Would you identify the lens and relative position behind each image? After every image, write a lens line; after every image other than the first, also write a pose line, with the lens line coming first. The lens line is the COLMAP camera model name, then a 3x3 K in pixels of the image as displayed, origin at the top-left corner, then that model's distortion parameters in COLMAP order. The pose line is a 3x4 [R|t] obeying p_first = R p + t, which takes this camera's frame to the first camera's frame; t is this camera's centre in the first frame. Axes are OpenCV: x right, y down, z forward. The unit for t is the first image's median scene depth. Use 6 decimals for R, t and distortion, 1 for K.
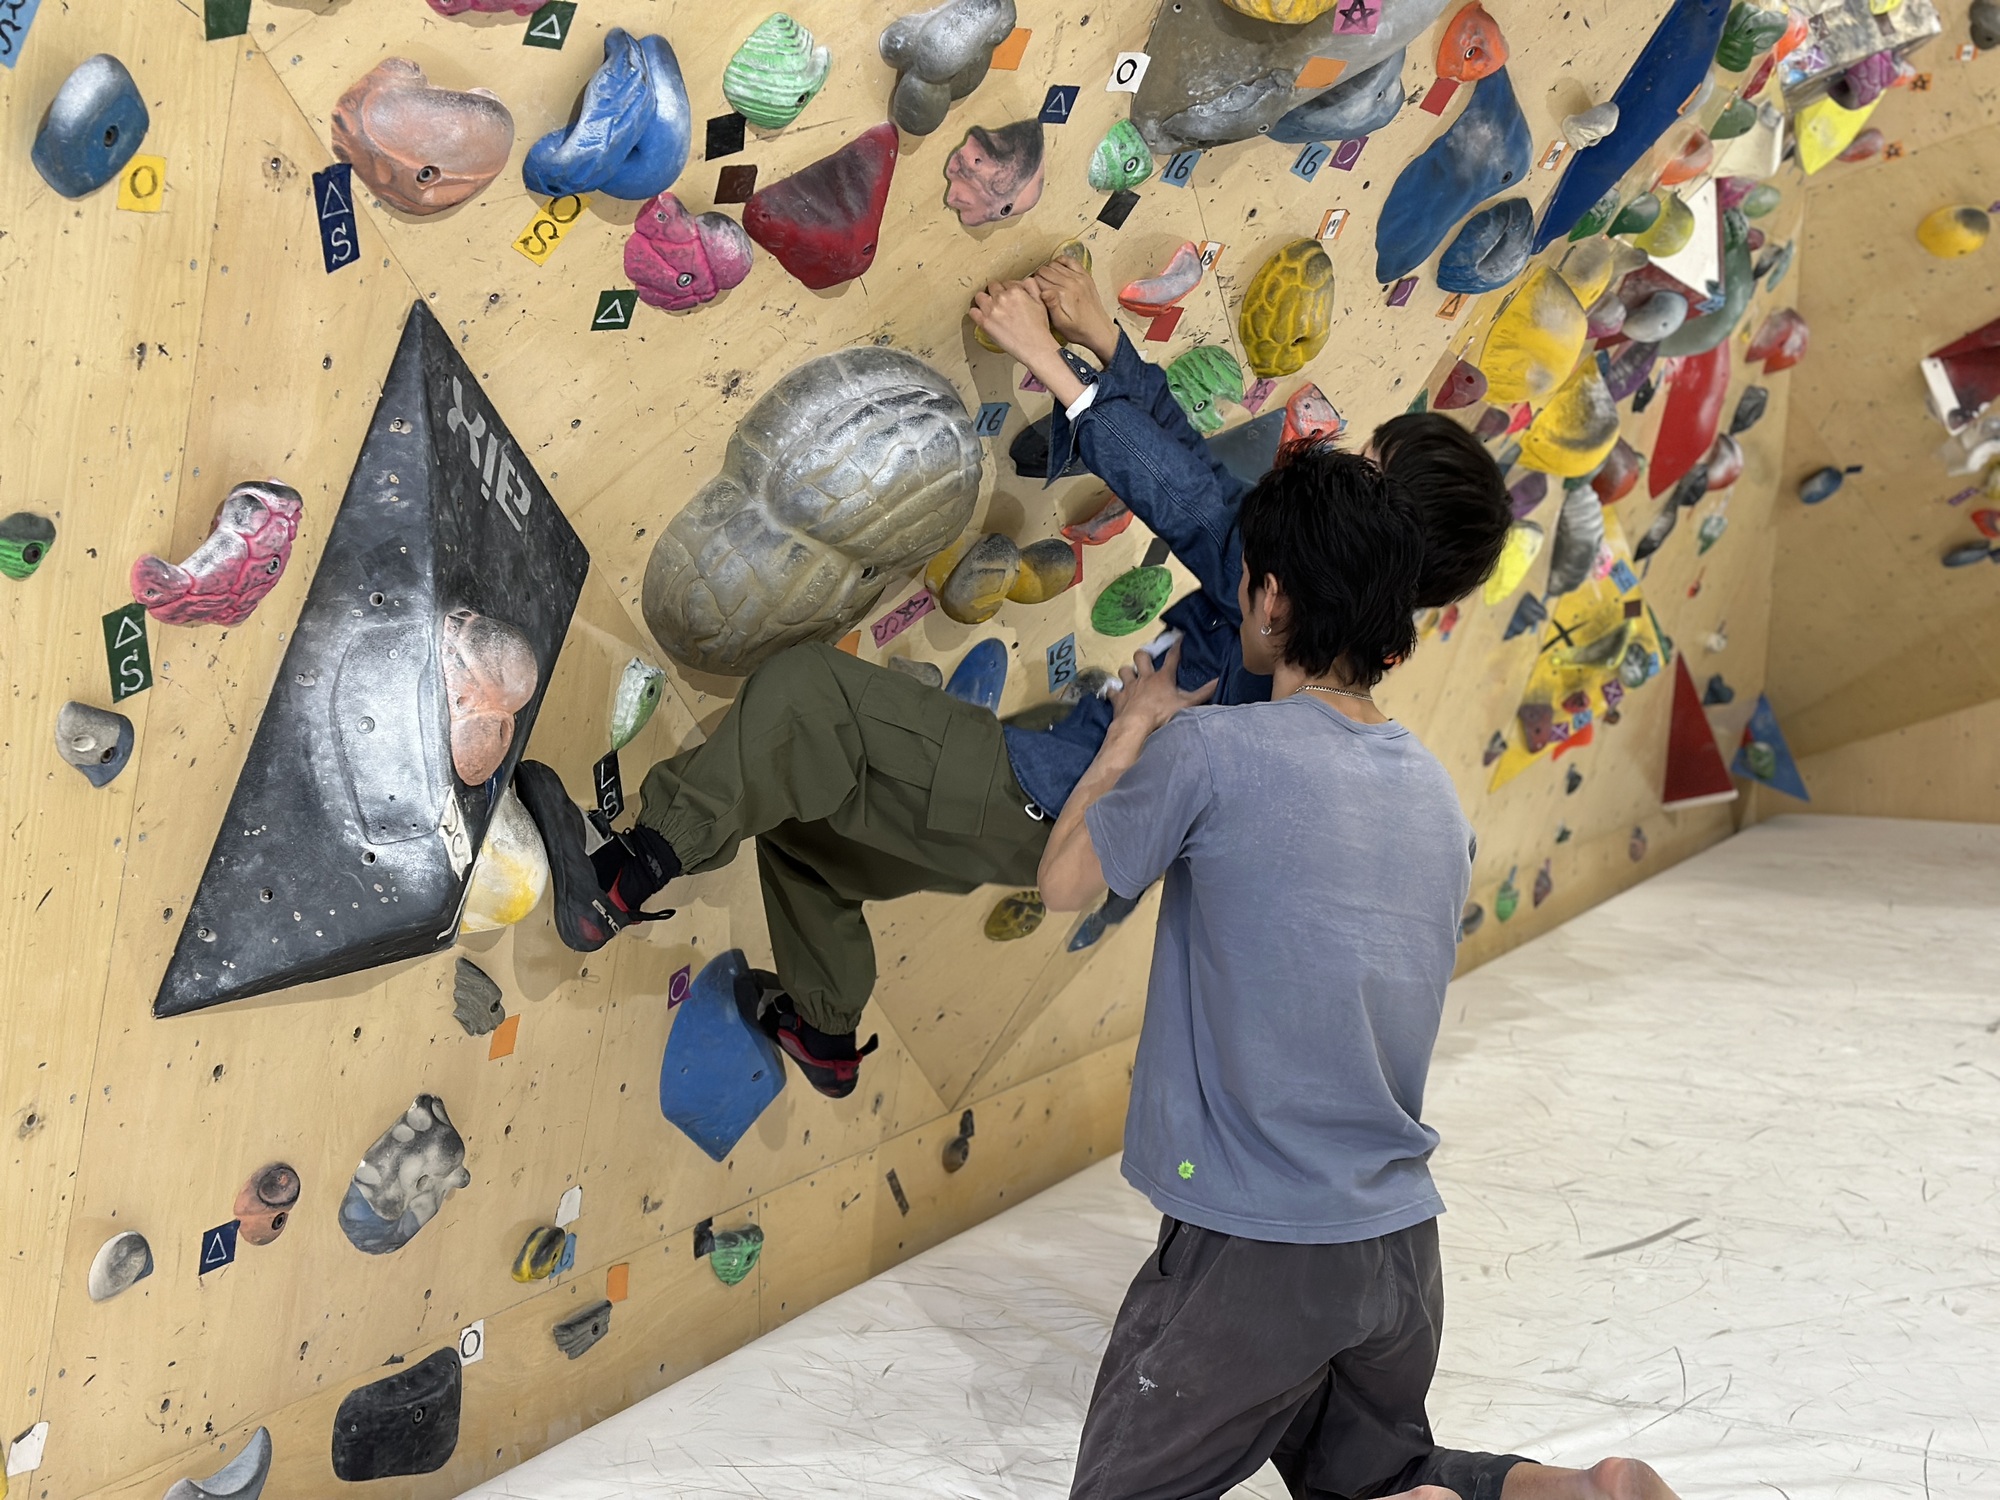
lens RADIAL K [[2734.5, 0, 1027.0], [0, 2734.5, 754.8], [0, 0, 1]] dist [0.150673, -0.283267]
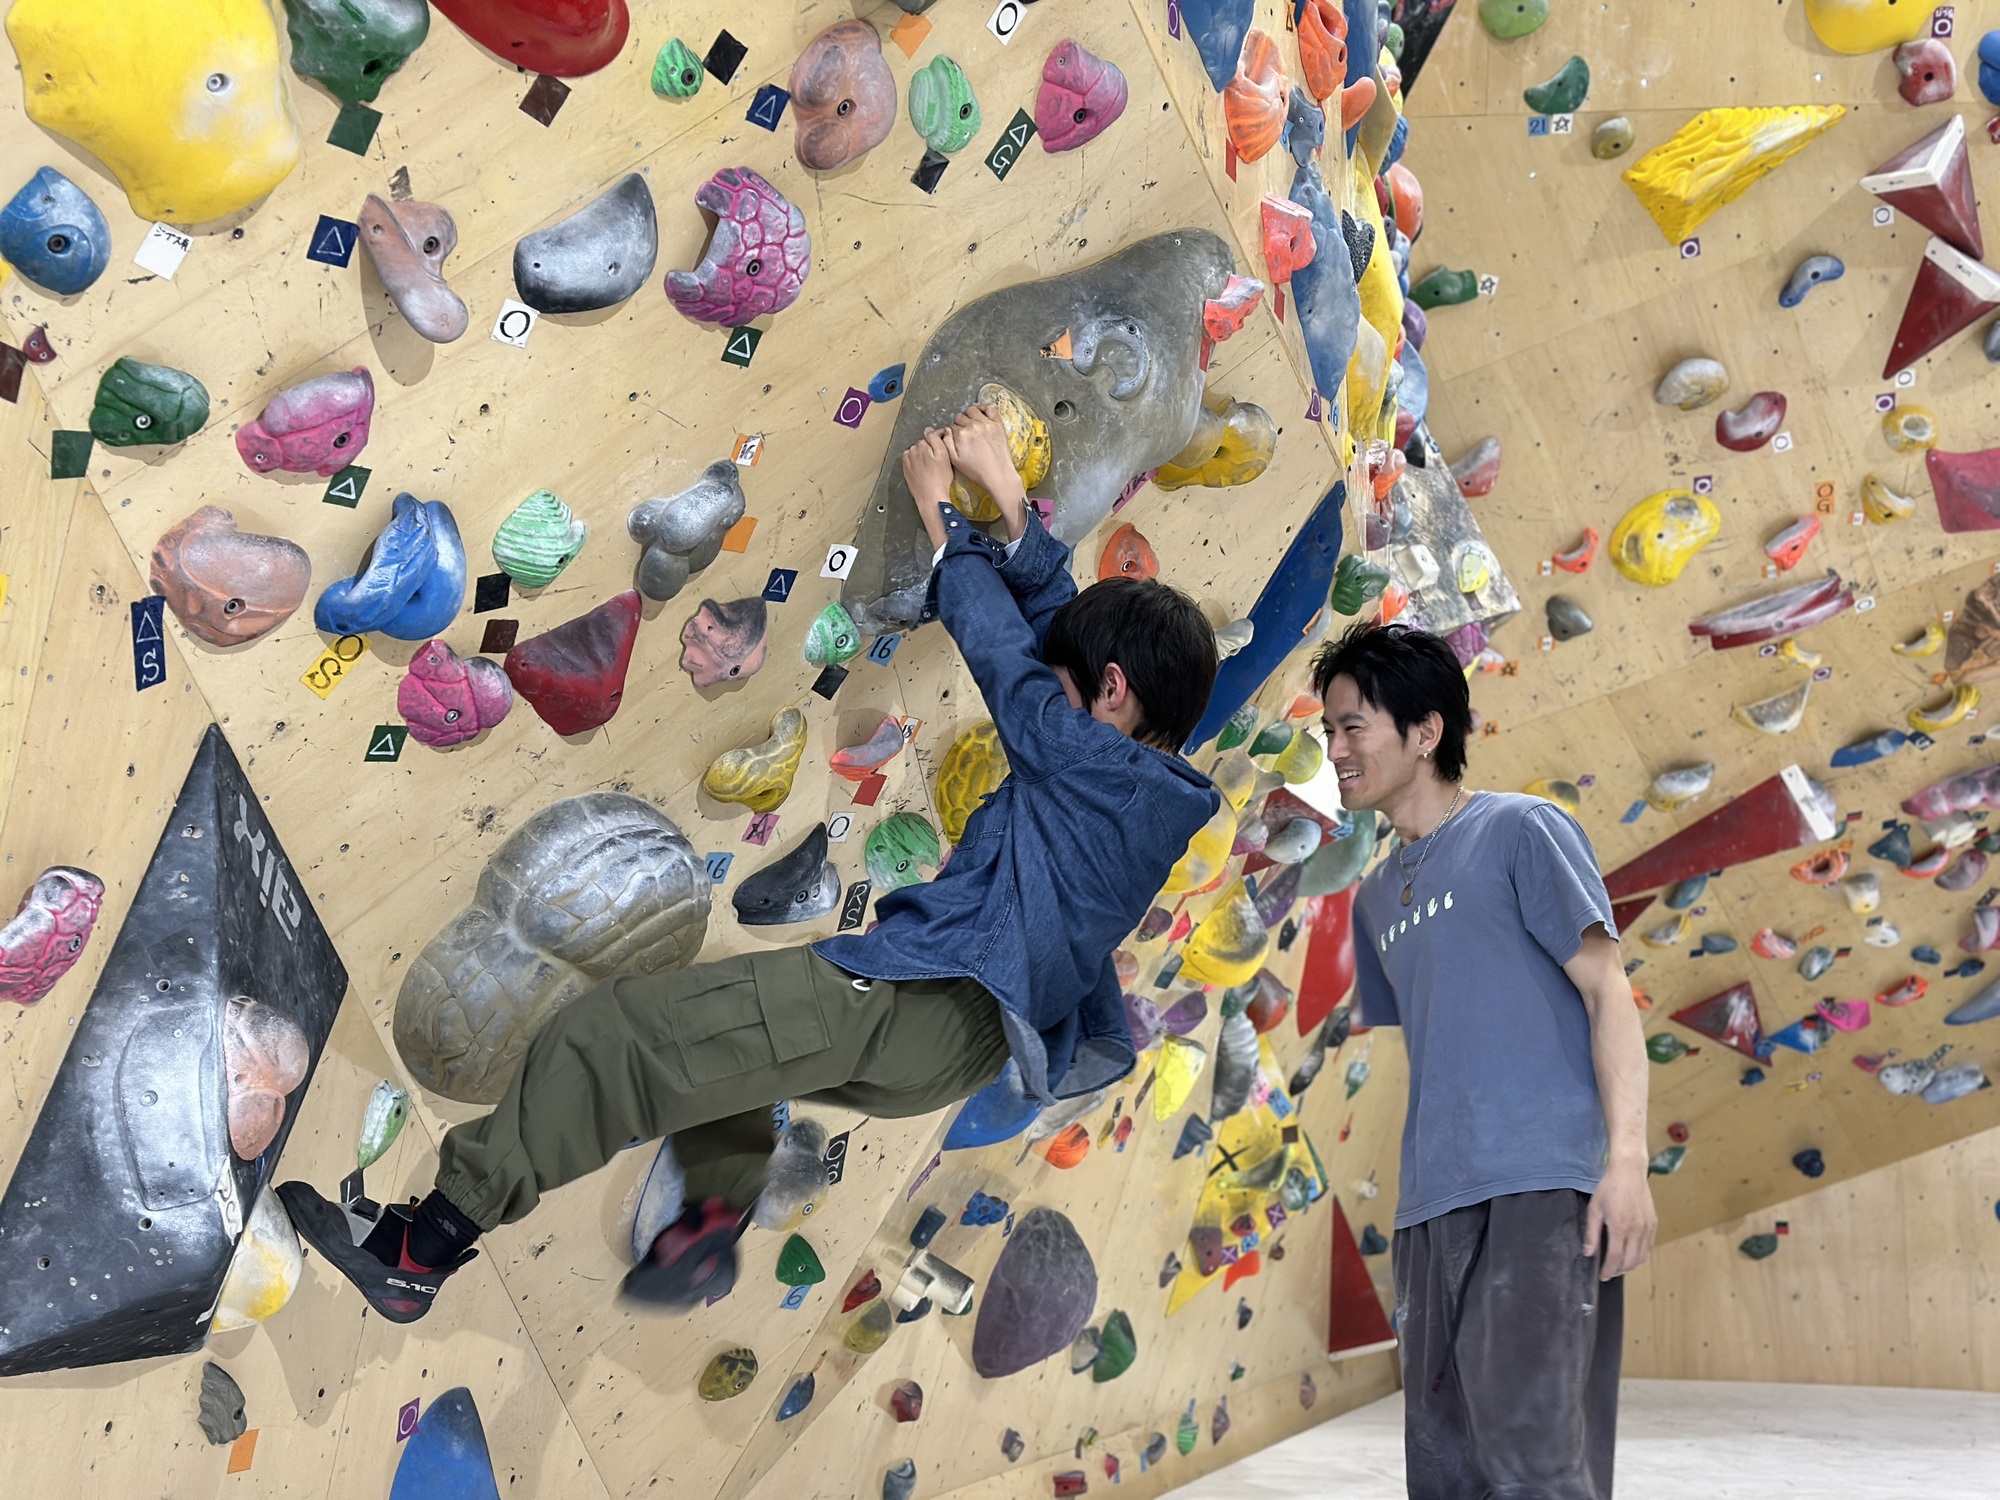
lens RADIAL K [[2734.5, 0, 1027.0], [0, 2734.5, 754.8], [0, 0, 1]] dist [0.150673, -0.283267]
pose [[0.992136, -0.001667, 0.125152, -0.029616], [0.031174, 0.971690, -0.234193, 0.105168], [-0.121219, 0.236252, 0.964101, -0.101209]]
